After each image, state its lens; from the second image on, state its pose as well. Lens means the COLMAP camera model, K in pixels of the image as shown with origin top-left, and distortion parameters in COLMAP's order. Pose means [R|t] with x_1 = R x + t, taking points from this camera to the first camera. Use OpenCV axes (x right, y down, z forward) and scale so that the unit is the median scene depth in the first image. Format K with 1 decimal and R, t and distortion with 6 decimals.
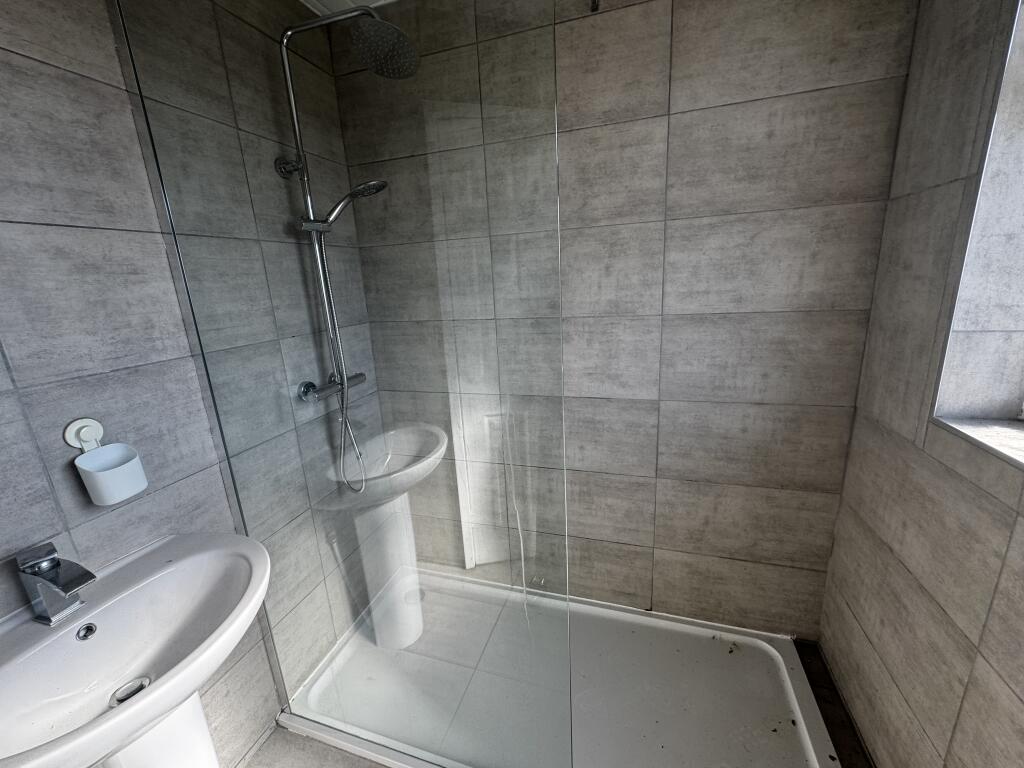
lens RADIAL K [[413.5, 0, 512.3], [0, 413.5, 383.3], [0, 0, 1]] dist [-0.000923, 0.000136]
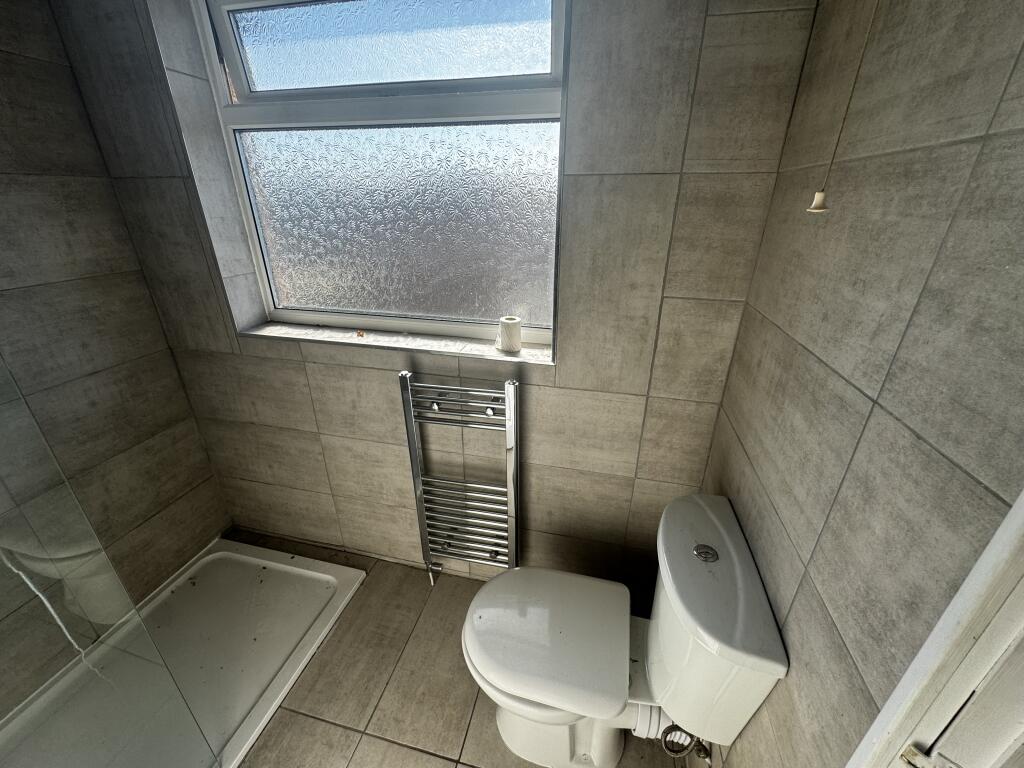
lens RADIAL K [[413.5, 0, 512.4], [0, 413.5, 385.1], [0, 0, 1]] dist [-0.000923, 0.000136]
pose [[-0.079039, -0.361469, 0.929028, -0.459258], [0.245639, 0.896146, 0.369573, -0.049727], [-0.966134, 0.257416, 0.017960, -0.003698]]
